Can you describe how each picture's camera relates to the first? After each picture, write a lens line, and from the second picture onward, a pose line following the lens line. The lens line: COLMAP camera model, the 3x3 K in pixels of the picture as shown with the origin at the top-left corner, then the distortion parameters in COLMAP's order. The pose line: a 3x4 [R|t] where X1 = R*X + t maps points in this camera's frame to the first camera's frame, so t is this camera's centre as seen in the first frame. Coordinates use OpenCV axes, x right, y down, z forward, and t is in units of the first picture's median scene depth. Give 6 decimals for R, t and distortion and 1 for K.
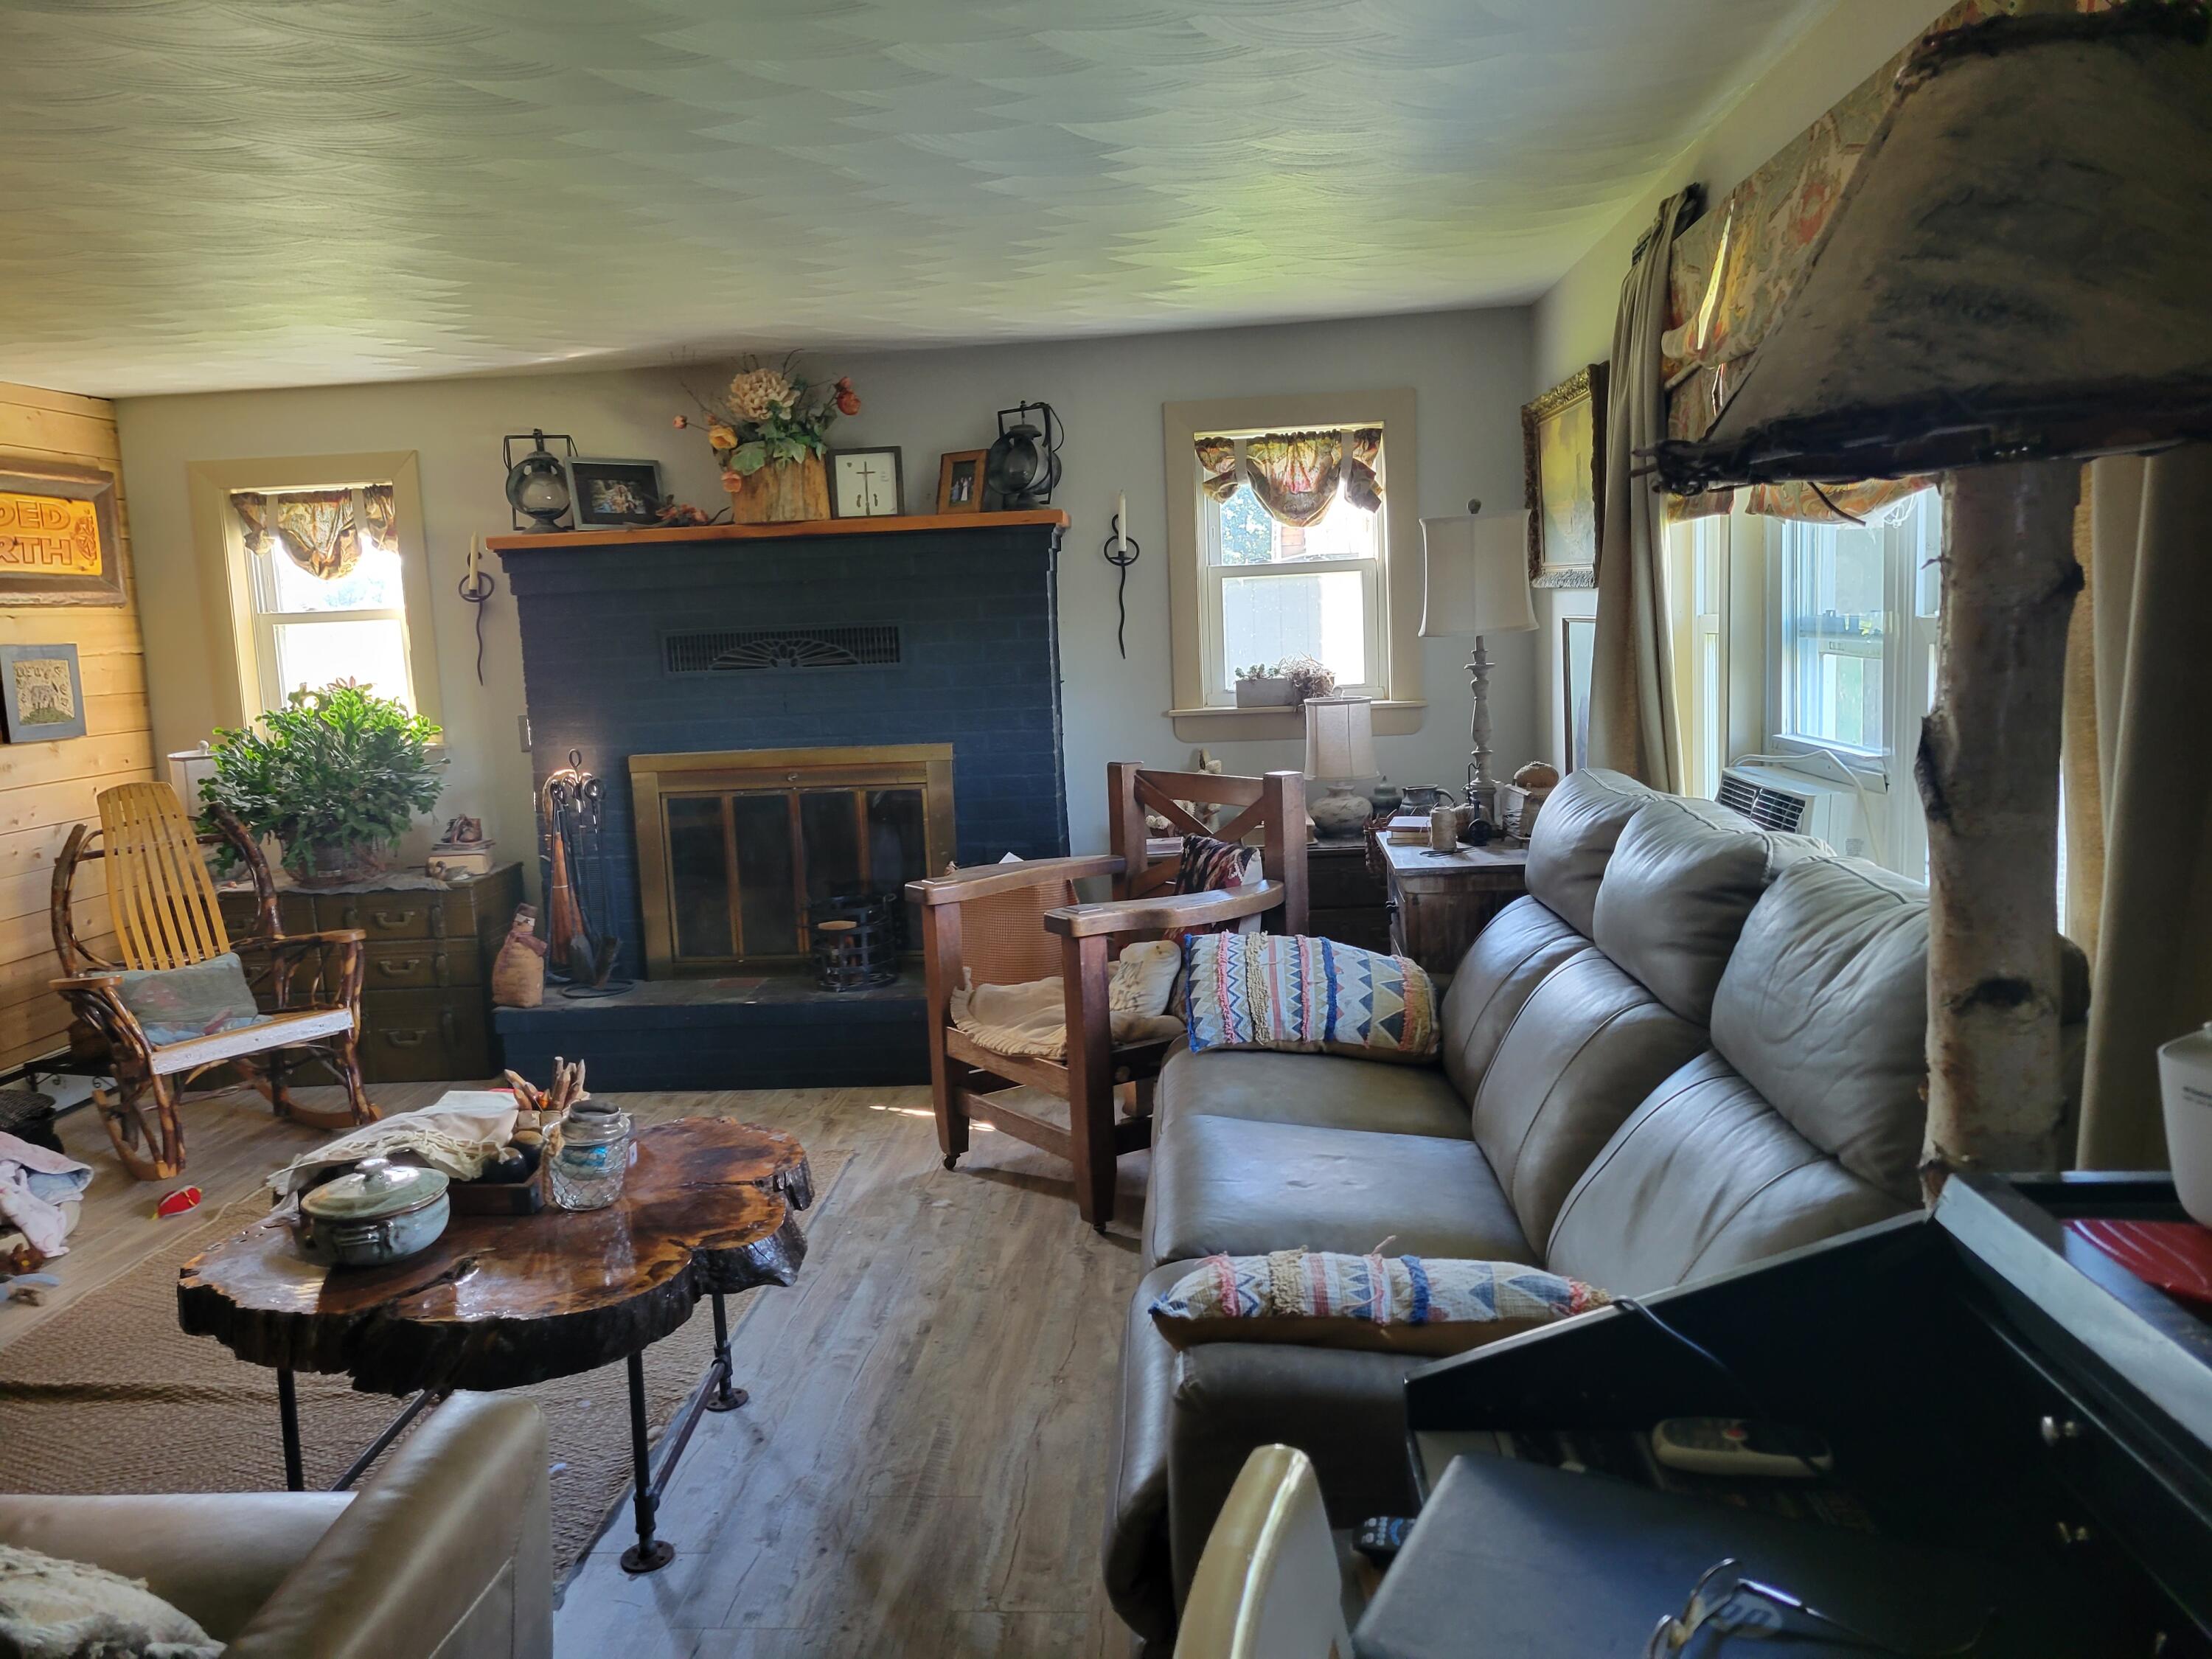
lens RADIAL K [[1664.5, 0, 1059.1], [0, 1664.5, 842.5], [0, 0, 1]] dist [0.052245, -0.028867]
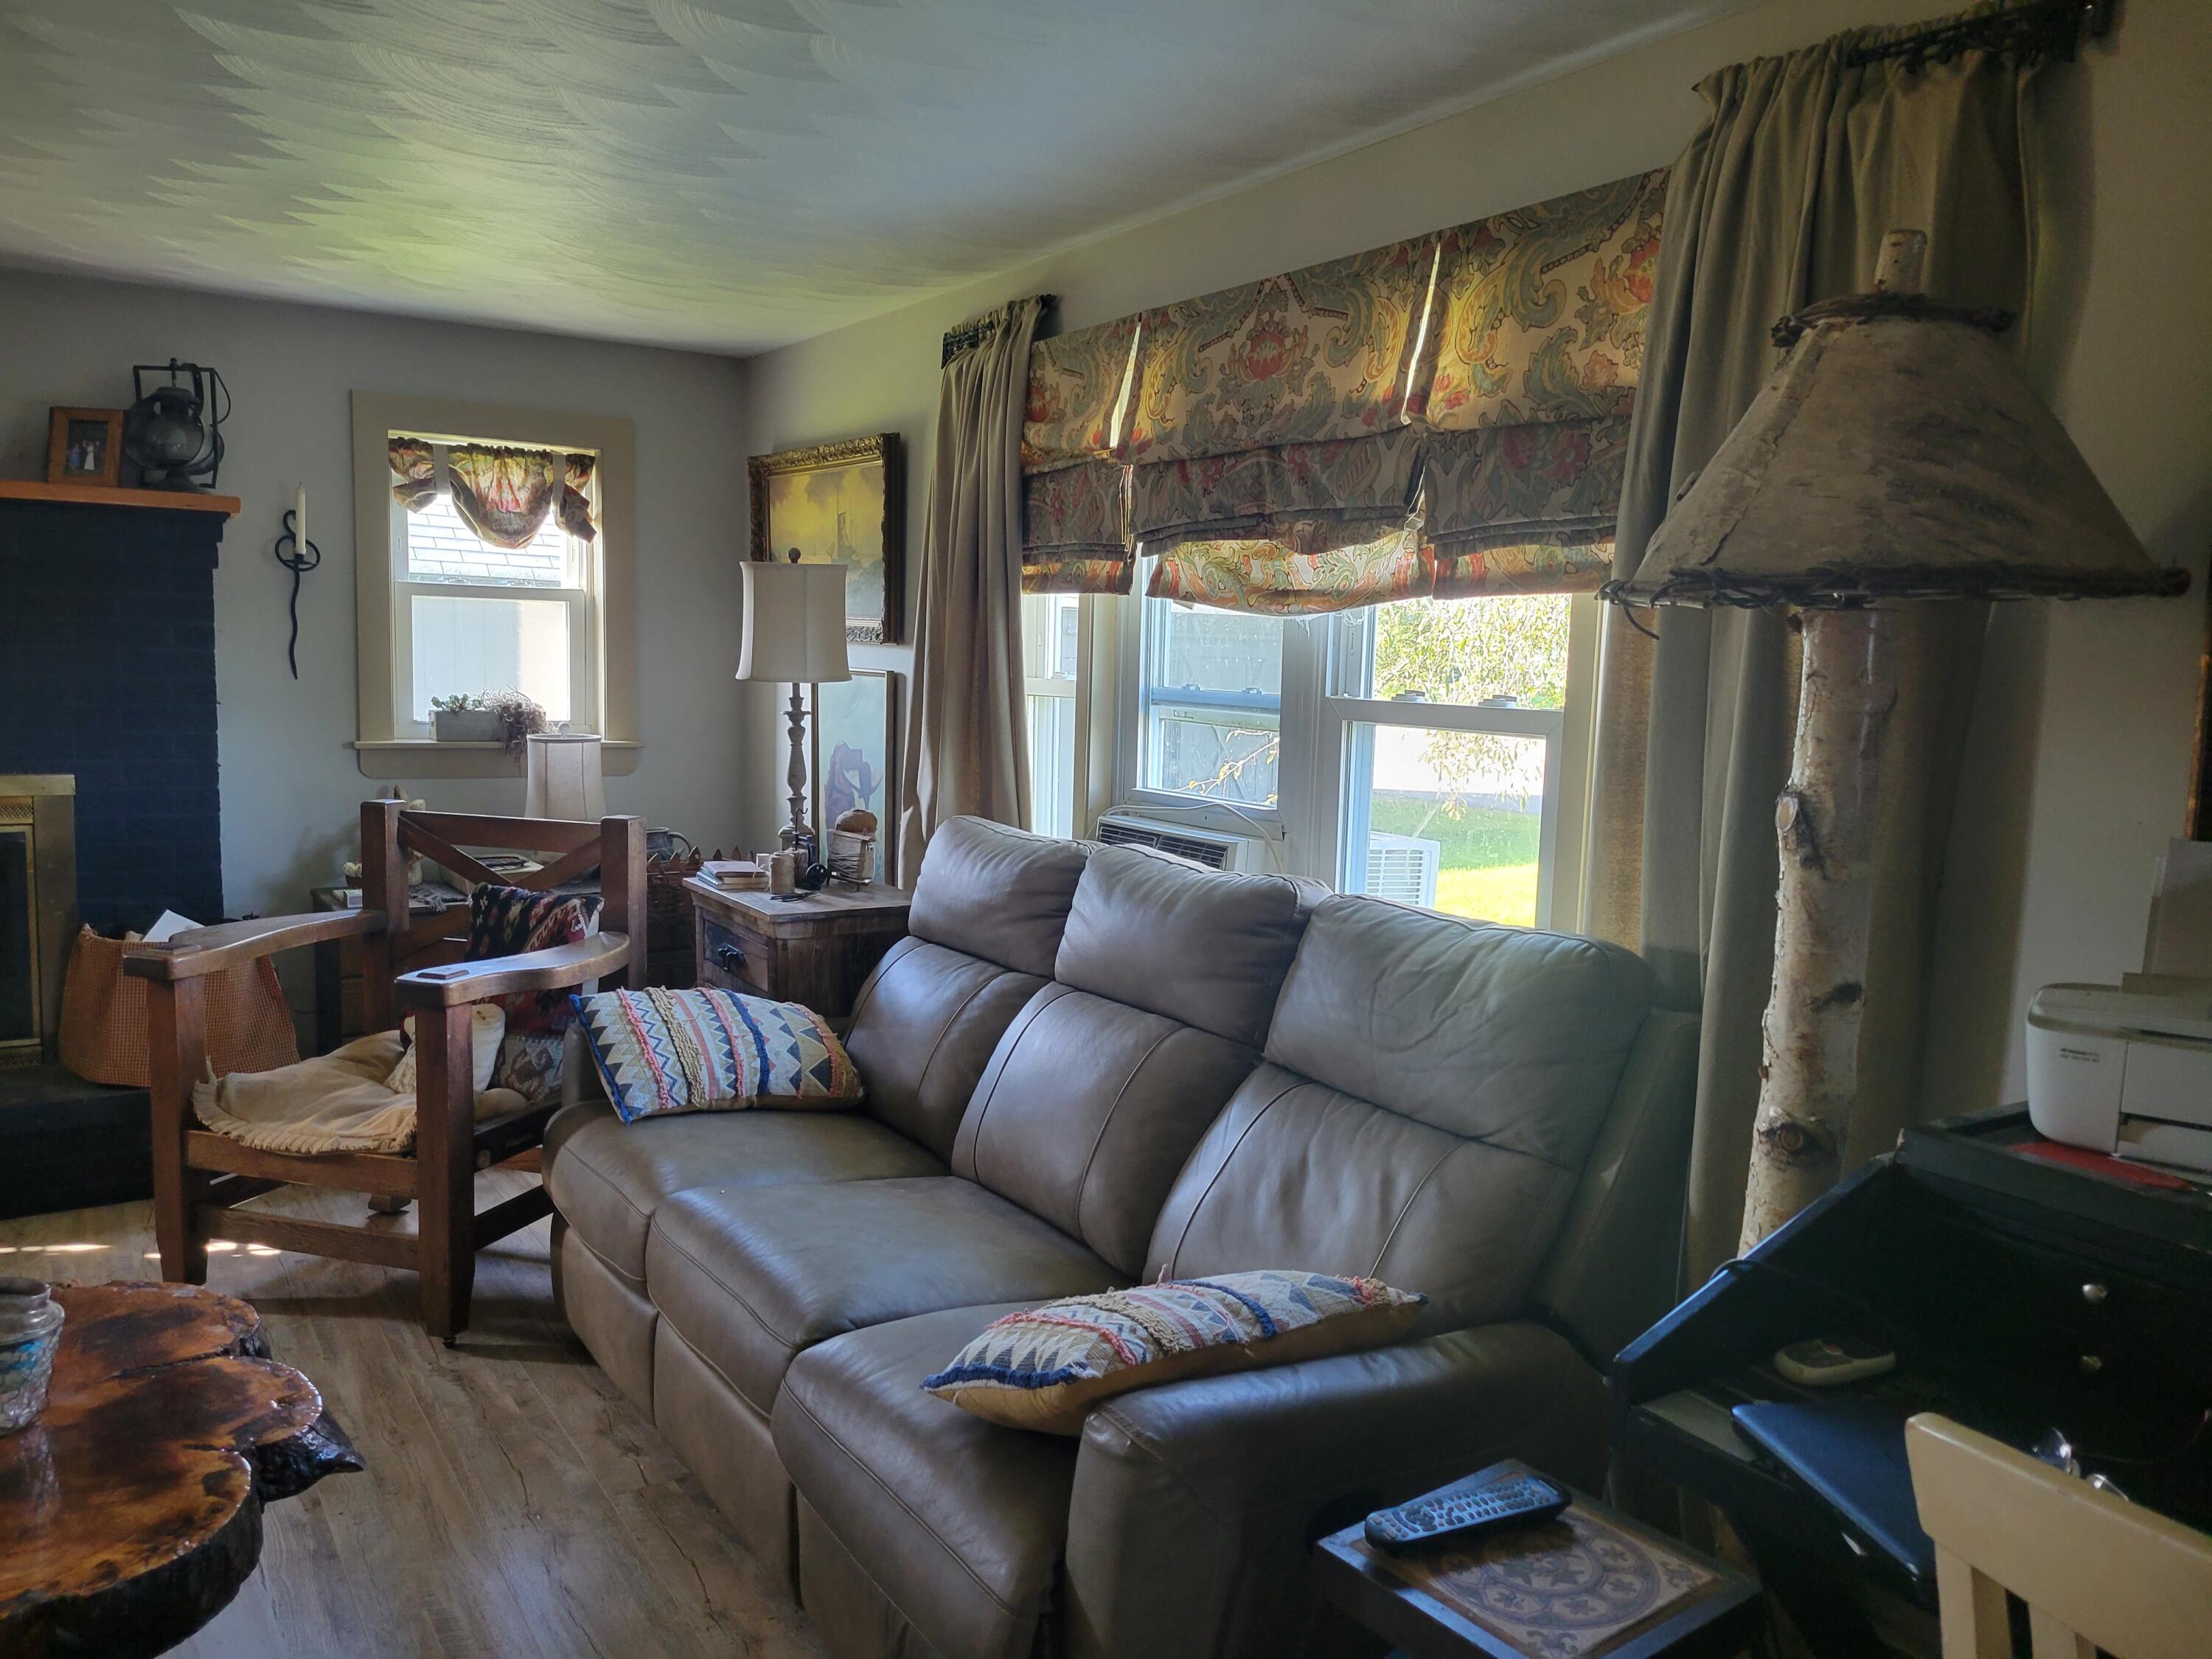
lens RADIAL K [[1664.5, 0, 1102.2], [0, 1664.5, 847.0], [0, 0, 1]] dist [0.052245, -0.028867]
pose [[0.783658, -0.005423, 0.621169, -0.264942], [0.017883, 0.999744, -0.013833, -0.007585], [-0.620936, 0.021949, 0.783554, 0.106383]]
